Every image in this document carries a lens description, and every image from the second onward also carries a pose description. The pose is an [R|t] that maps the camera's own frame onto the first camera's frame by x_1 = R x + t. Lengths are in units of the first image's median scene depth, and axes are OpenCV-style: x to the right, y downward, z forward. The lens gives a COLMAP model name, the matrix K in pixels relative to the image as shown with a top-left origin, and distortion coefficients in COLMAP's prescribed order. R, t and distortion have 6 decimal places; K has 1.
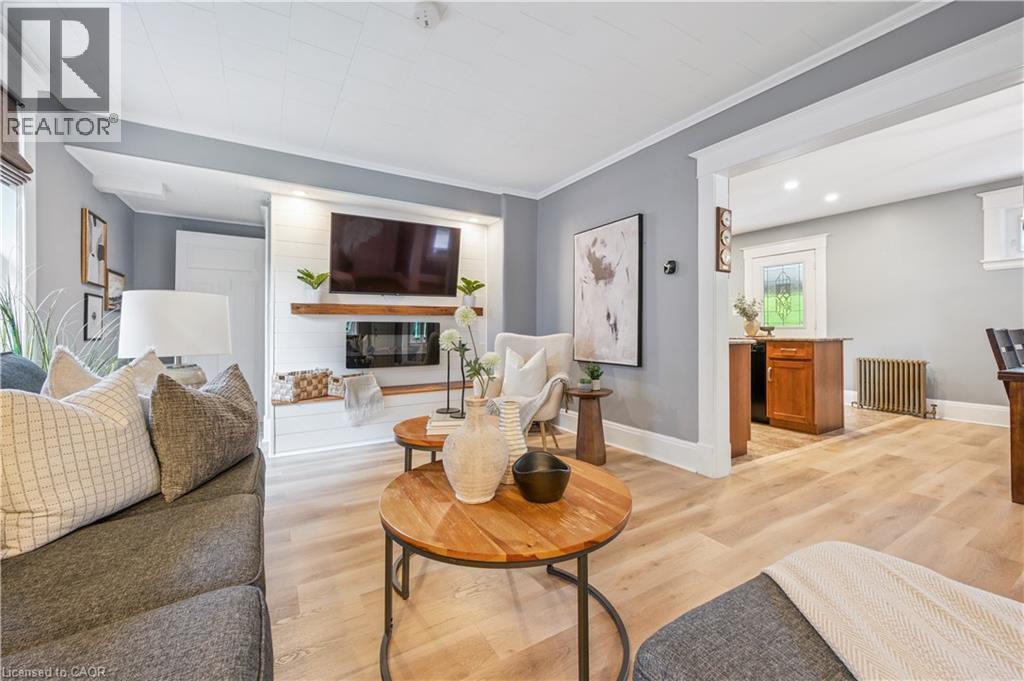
lens RADIAL K [[410.3, 0, 513.3], [0, 410.3, 323.6], [0, 0, 1]] dist [0.010285, -0.000247]
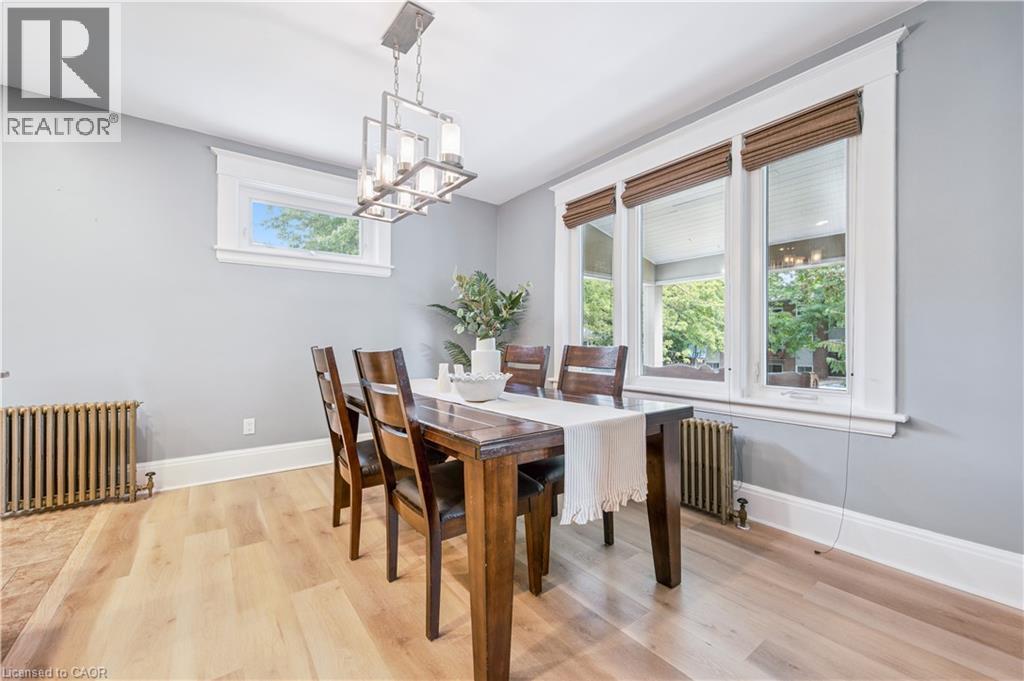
lens RADIAL K [[410.3, 0, 512.7], [0, 410.3, 342.2], [0, 0, 1]] dist [0.010285, -0.000247]
pose [[-0.109356, -0.002747, 0.993999, 0.449580], [-0.013566, 0.999907, 0.001271, 0.001985], [-0.993910, -0.013346, -0.109383, 0.672362]]
